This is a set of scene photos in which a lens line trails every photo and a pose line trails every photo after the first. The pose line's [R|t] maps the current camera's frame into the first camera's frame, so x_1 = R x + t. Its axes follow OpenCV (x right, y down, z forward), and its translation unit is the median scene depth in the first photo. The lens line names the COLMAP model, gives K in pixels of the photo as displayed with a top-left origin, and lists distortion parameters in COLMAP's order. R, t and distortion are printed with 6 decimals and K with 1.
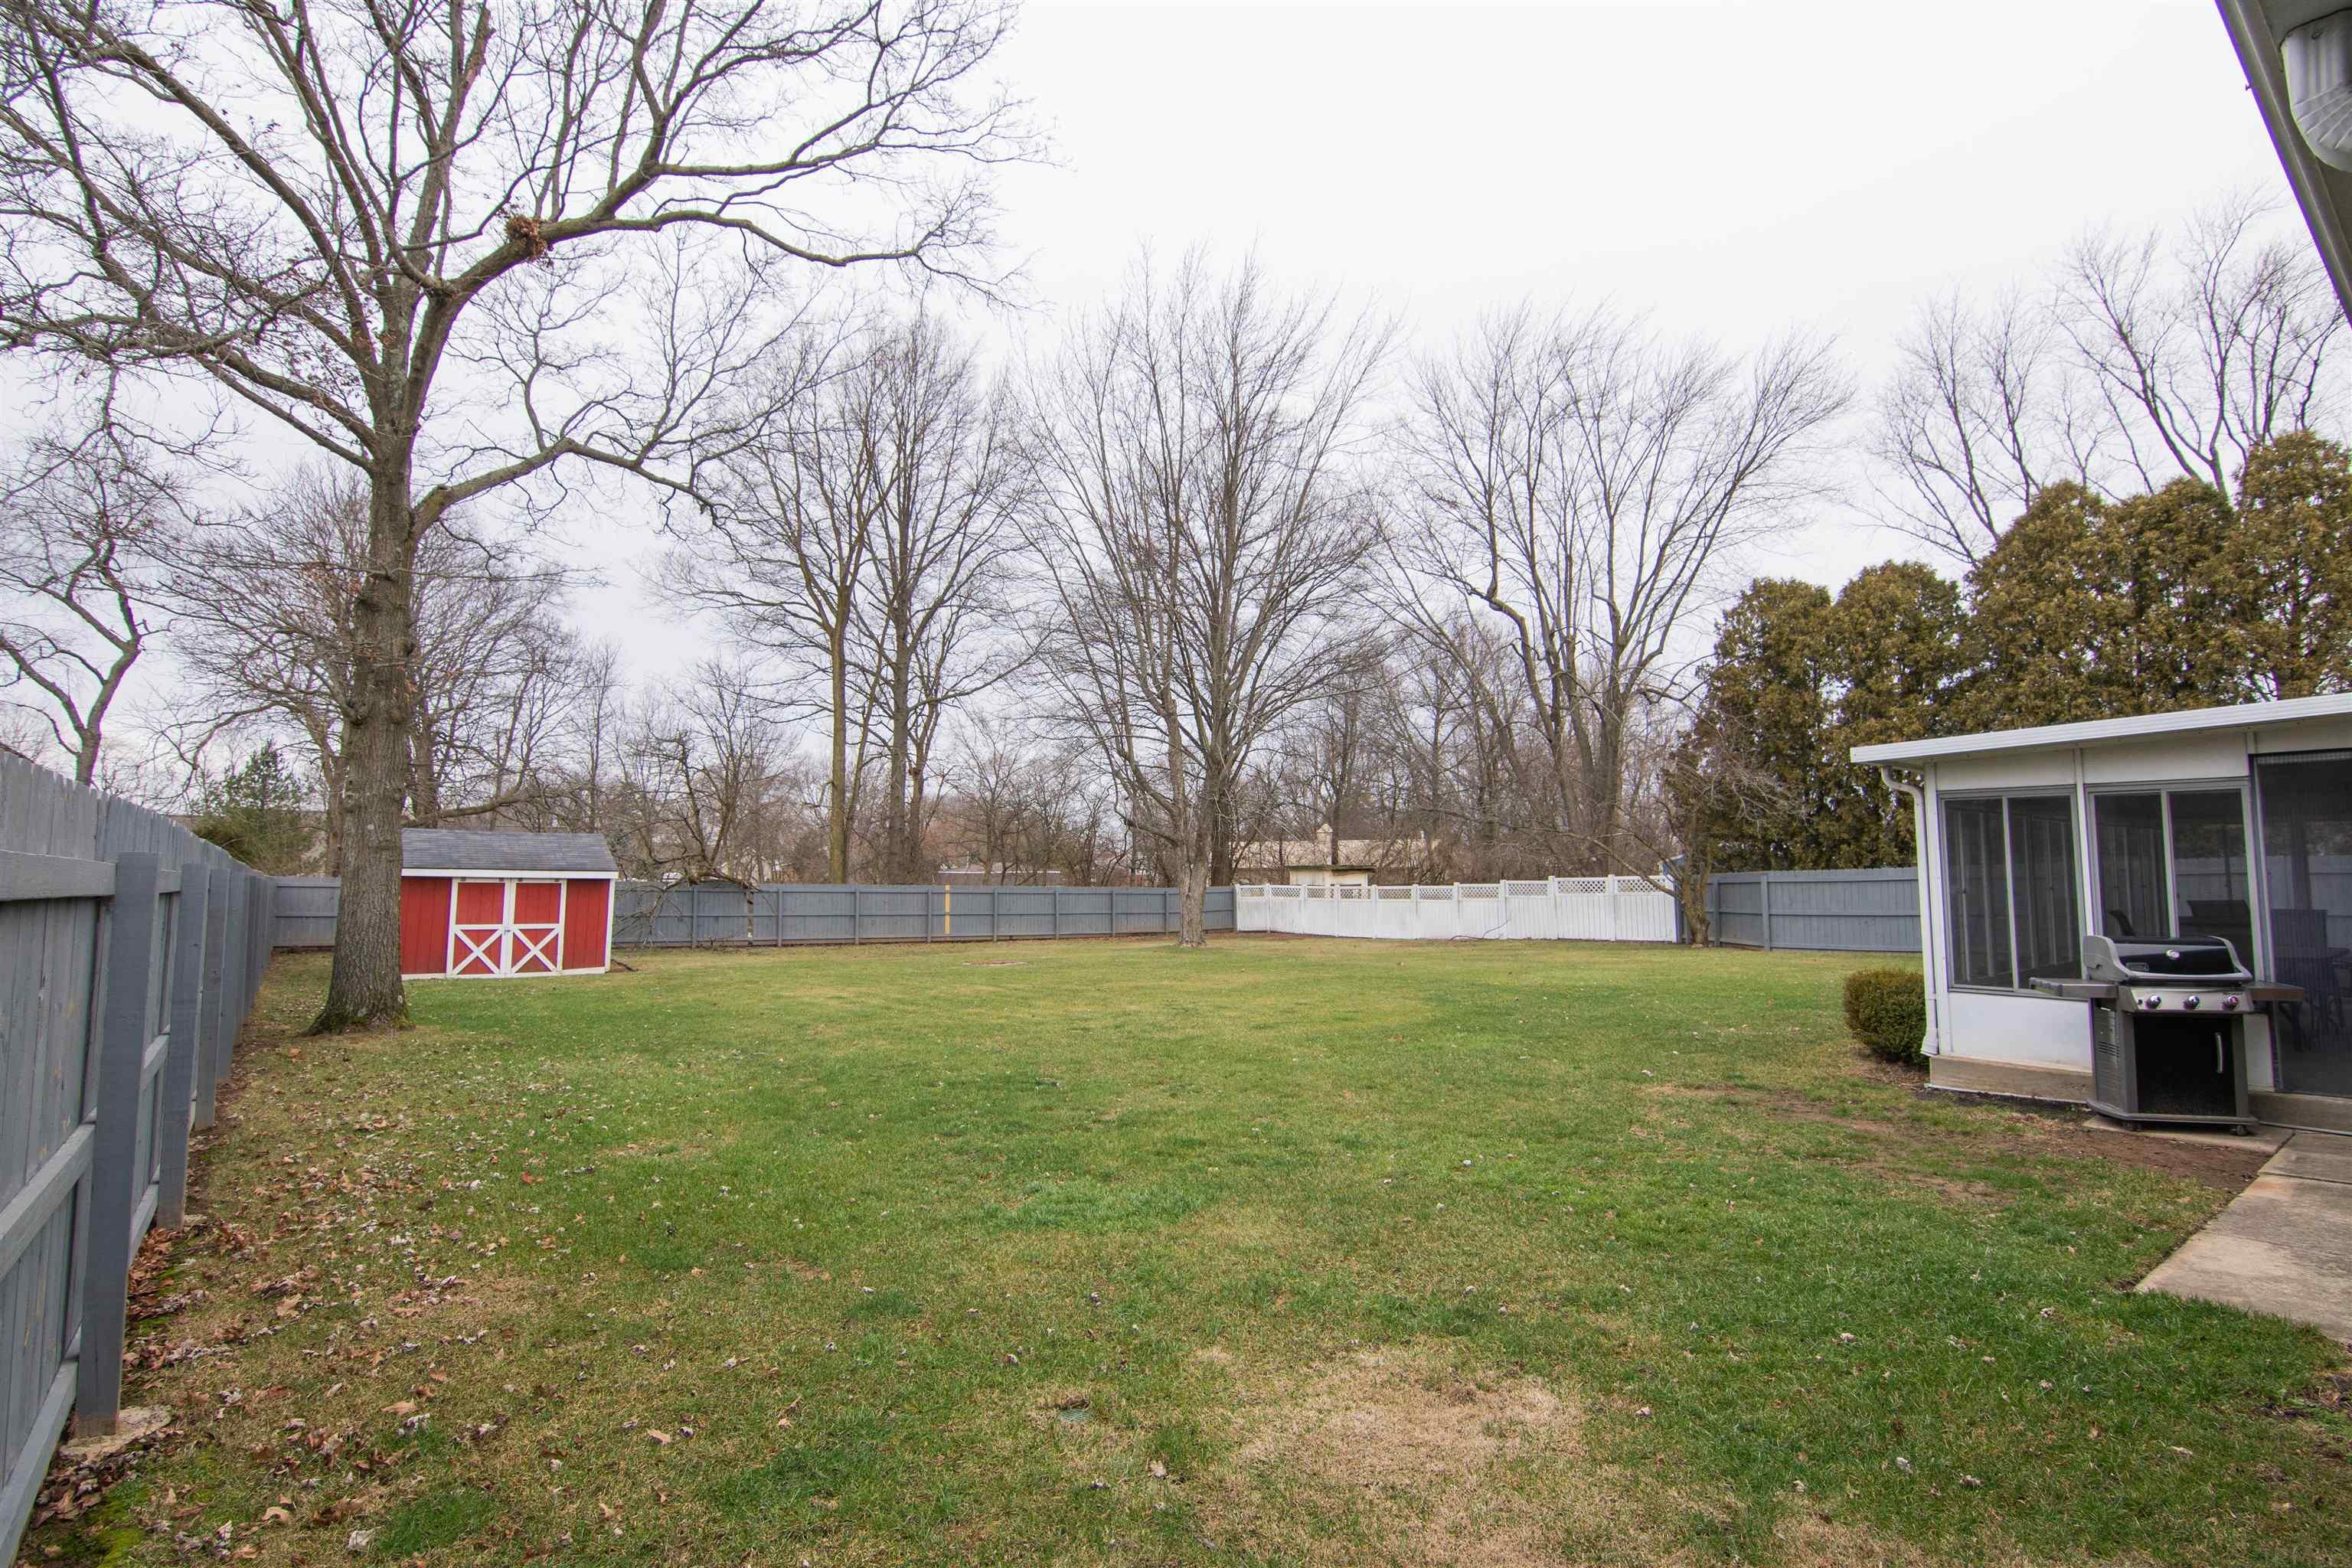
lens RADIAL K [[1128.6, 0, 1176.0], [0, 1128.6, 784.0], [0, 0, 1]] dist [-0.002866, -0.013260]
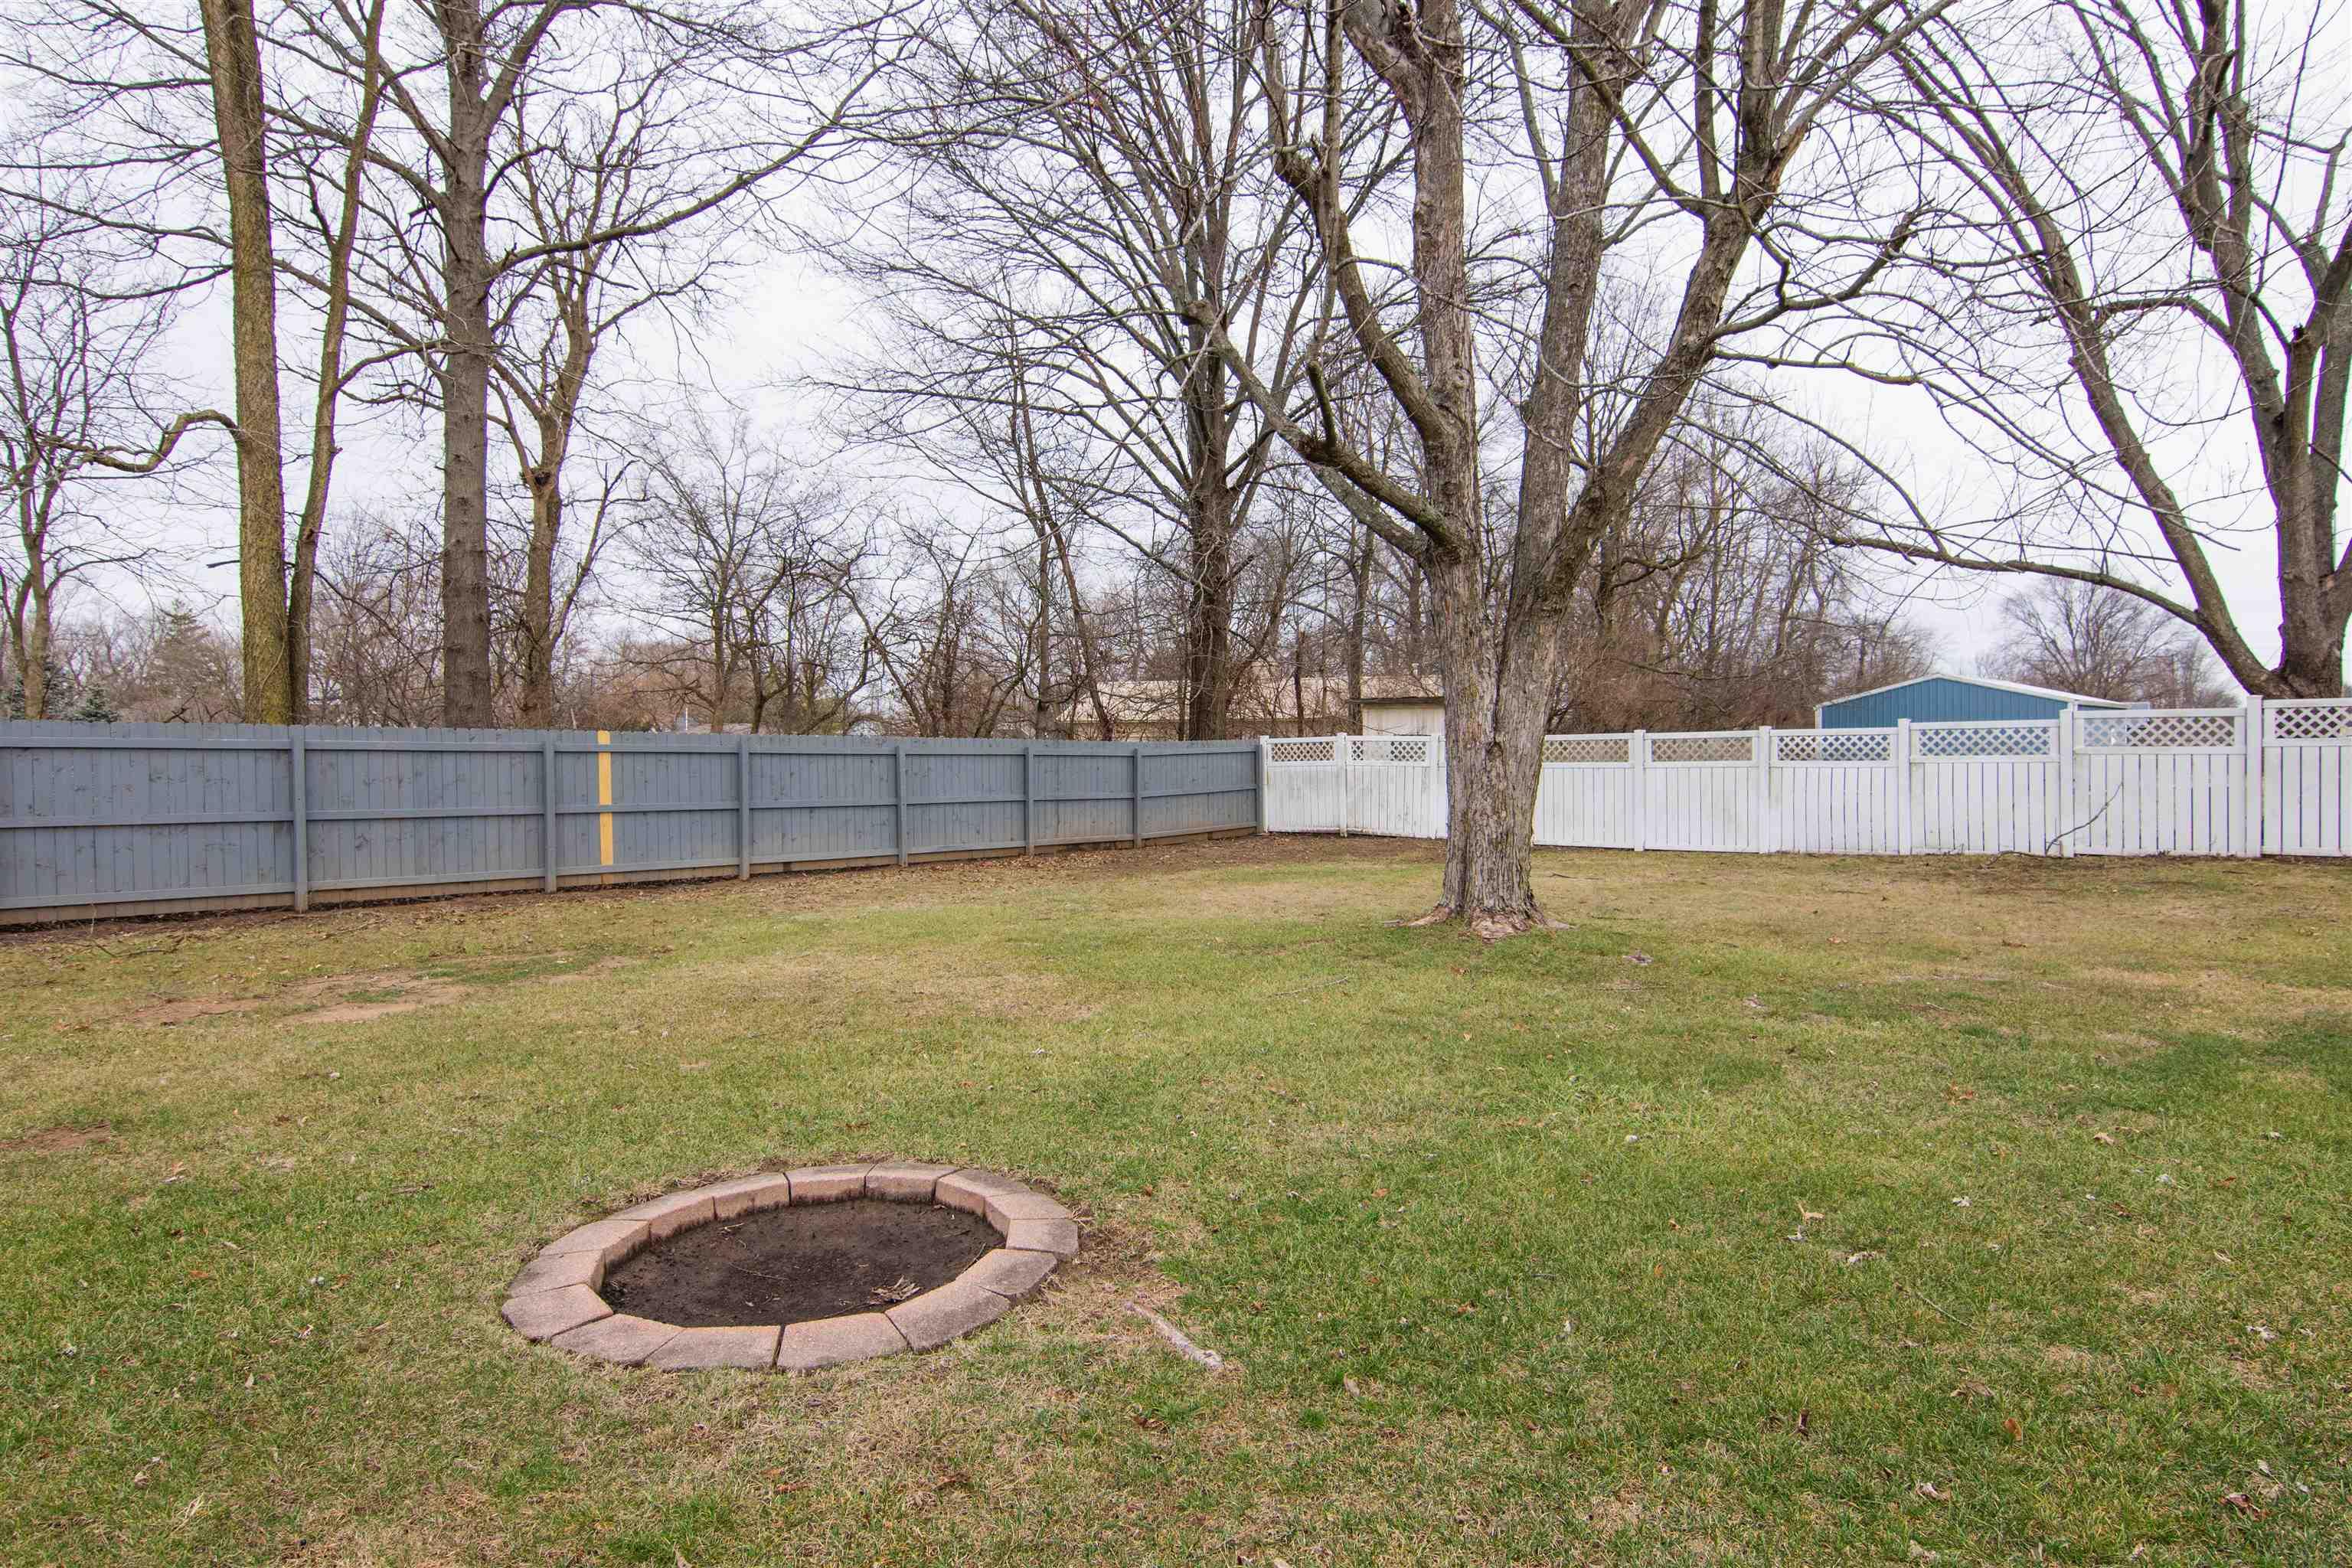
lens RADIAL K [[1267.2, 0, 1176.0], [0, 1267.2, 784.0], [0, 0, 1]] dist [-0.024435, -0.000335]
pose [[0.983356, -0.010086, 0.181411, -0.131239], [-0.009896, 0.994003, 0.108908, 0.082898], [-0.181421, -0.108891, 0.977358, 0.779142]]
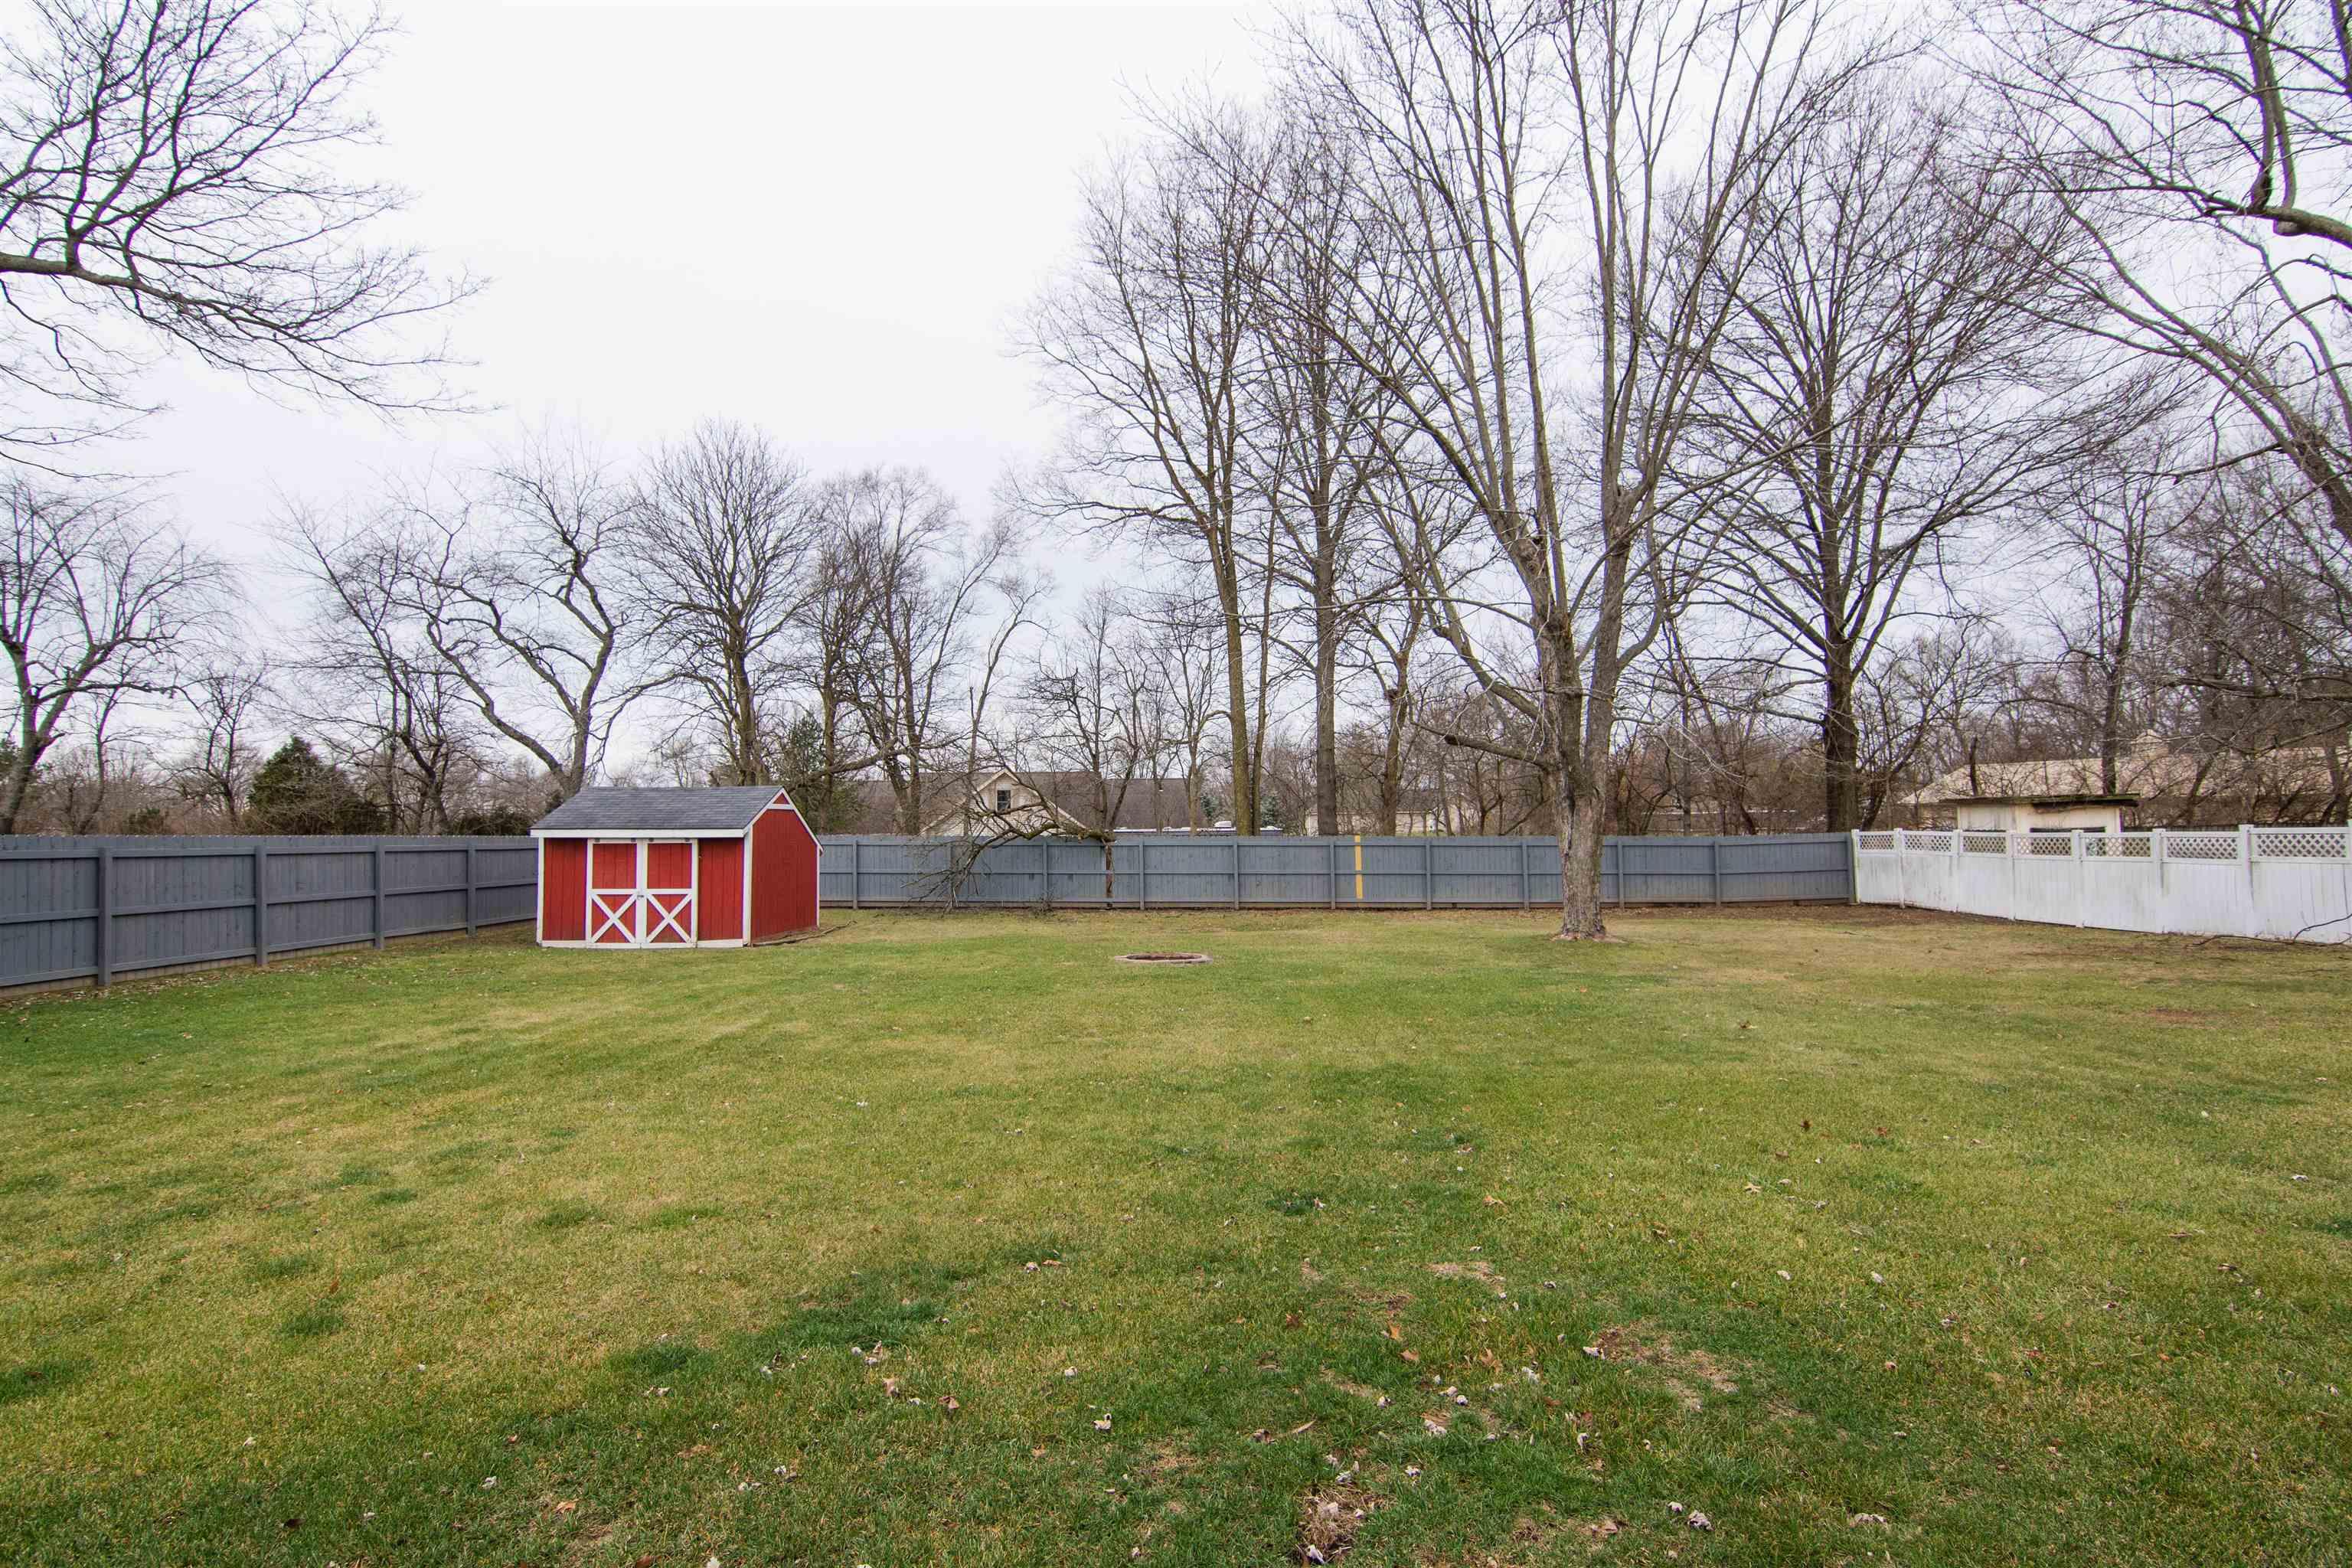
lens RADIAL K [[1128.6, 0, 1176.0], [0, 1128.6, 784.0], [0, 0, 1]] dist [-0.002866, -0.013260]
pose [[0.783504, -0.033250, -0.620497, 0.242166], [0.065068, 0.997468, 0.028712, 0.032912], [0.617971, -0.062870, 0.783683, 0.437095]]
